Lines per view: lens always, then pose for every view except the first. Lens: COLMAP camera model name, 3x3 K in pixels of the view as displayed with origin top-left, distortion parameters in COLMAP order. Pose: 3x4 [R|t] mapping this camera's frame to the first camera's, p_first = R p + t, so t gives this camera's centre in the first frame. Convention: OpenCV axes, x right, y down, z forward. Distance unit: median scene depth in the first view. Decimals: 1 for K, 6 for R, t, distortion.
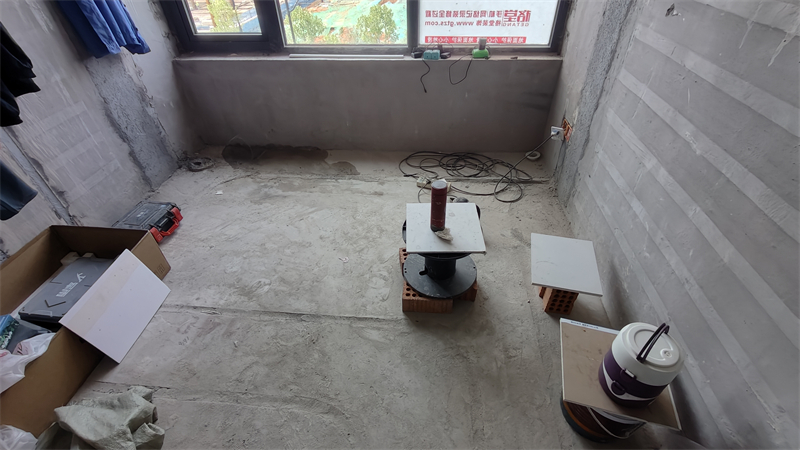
lens RADIAL K [[361.8, 0, 395.8], [0, 361.8, 228.4], [0, 0, 1]] dist [0.002936, 0.000586]
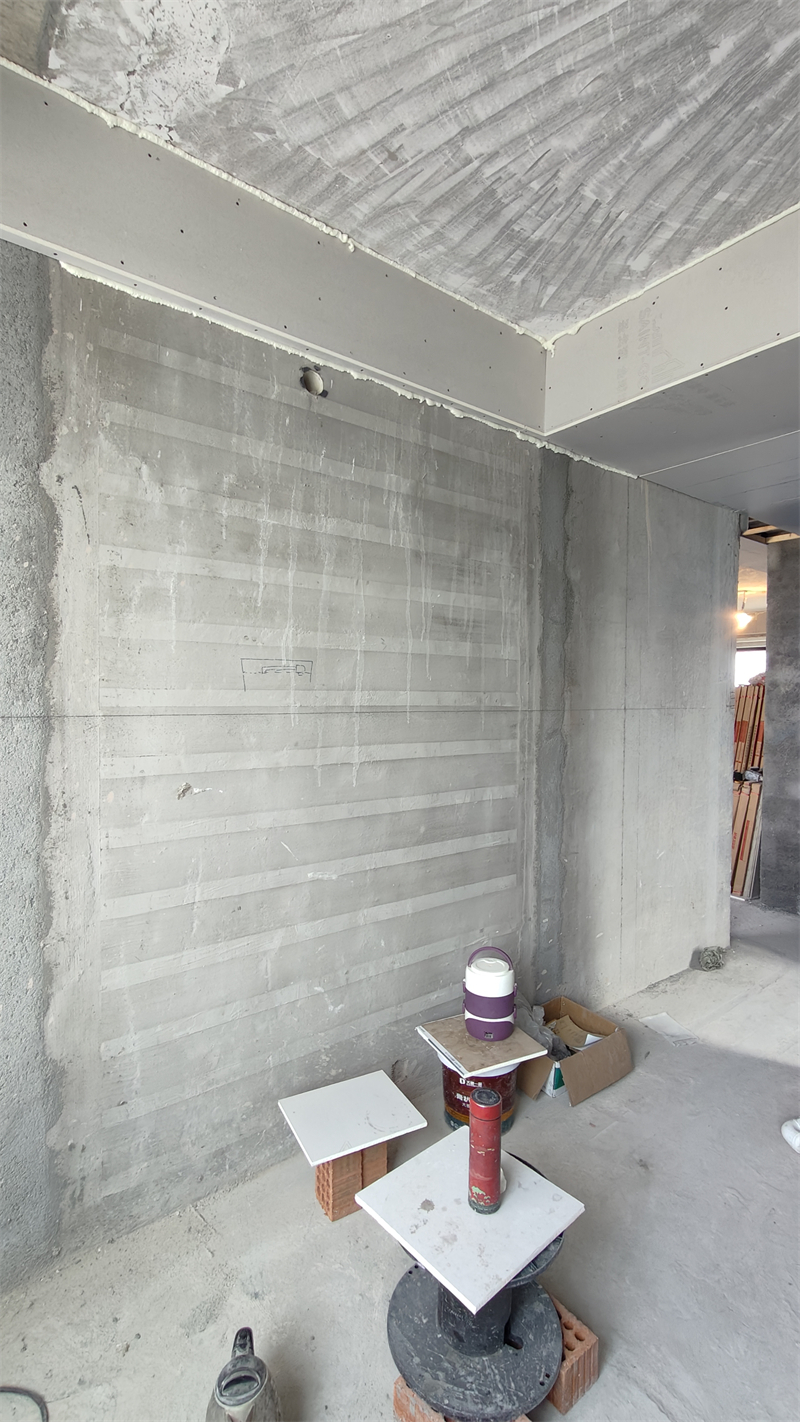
lens RADIAL K [[660.6, 0, 395.4], [0, 660.6, 710.7], [0, 0, 1]] dist [0.008505, -0.000315]
pose [[-0.687203, 0.000730, 0.726465, -0.300781], [0.477127, 0.754536, 0.450582, -0.650310], [-0.547816, 0.656258, -0.518868, 0.782091]]
